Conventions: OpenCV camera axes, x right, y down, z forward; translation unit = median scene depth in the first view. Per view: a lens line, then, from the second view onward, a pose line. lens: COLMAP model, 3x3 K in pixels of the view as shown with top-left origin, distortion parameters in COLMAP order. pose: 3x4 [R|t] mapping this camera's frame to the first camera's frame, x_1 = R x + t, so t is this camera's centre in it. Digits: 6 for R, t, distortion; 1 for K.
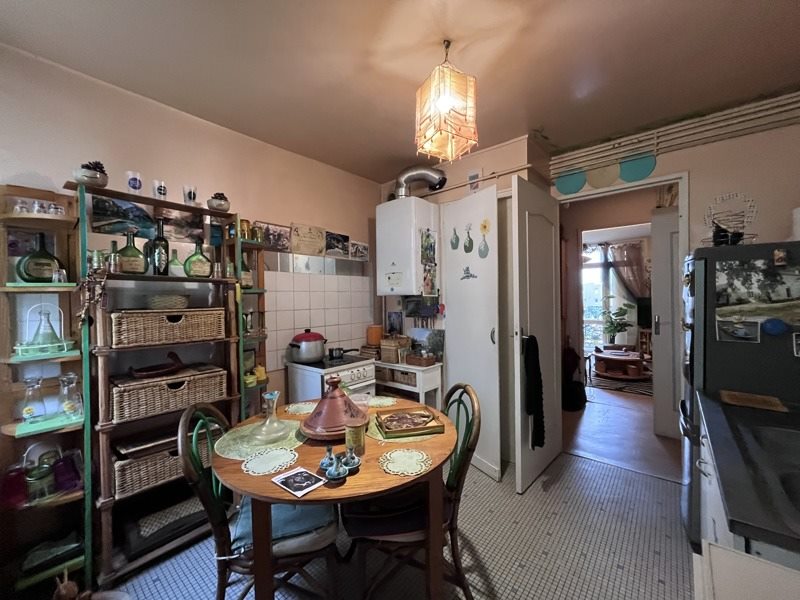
lens RADIAL K [[323.2, 0, 400.0], [0, 323.2, 300.0], [0, 0, 1]] dist [-0.000325, -0.000057]
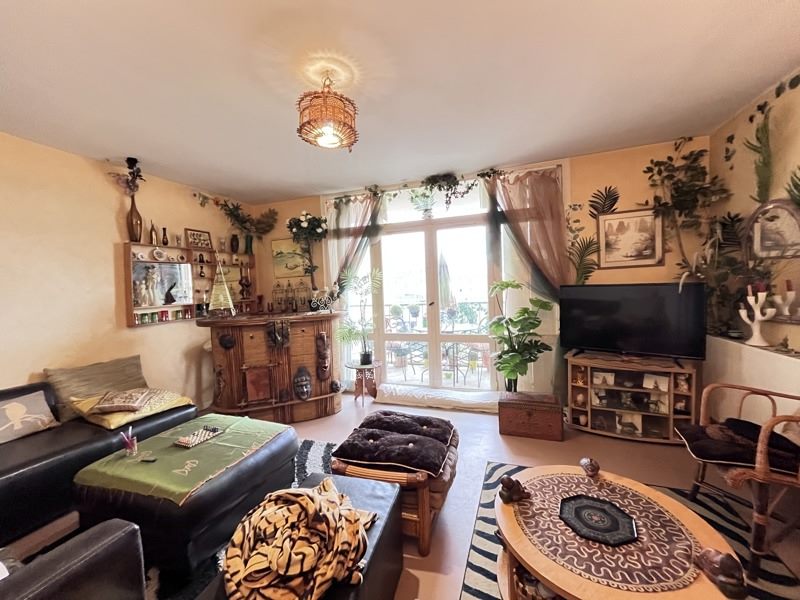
lens RADIAL K [[323.2, 0, 400.0], [0, 323.2, 300.0], [0, 0, 1]] dist [-0.000325, -0.000057]
pose [[0.941168, -0.031072, 0.336508, 0.352620], [0.024947, 0.999435, 0.022510, -0.003087], [-0.337017, -0.012791, 0.941412, 0.611150]]
